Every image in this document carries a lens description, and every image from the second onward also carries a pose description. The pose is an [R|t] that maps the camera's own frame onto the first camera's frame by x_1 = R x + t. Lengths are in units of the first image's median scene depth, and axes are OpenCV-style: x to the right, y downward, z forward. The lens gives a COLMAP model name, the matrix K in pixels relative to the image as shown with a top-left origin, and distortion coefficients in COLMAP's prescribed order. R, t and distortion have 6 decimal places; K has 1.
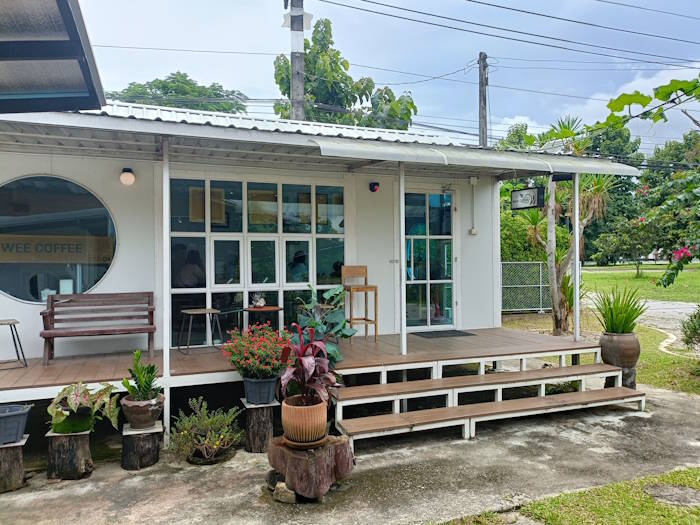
lens RADIAL K [[521.7, 0, 347.5], [0, 521.7, 265.1], [0, 0, 1]] dist [0.024588, -0.012304]
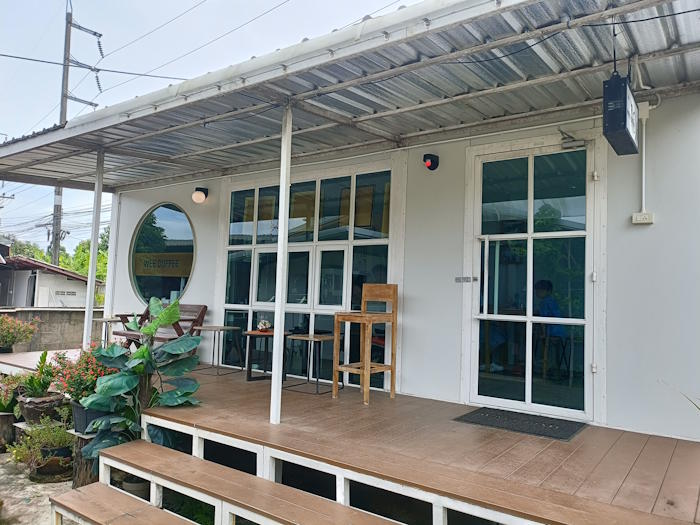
lens RADIAL K [[521.7, 0, 352.1], [0, 521.7, 261.3], [0, 0, 1]] dist [0.024588, -0.012304]
pose [[0.542251, -0.026867, -0.839787, 0.550812], [-0.038155, 0.997670, -0.056555, 0.011403], [0.839350, 0.062709, 0.539963, 0.604503]]
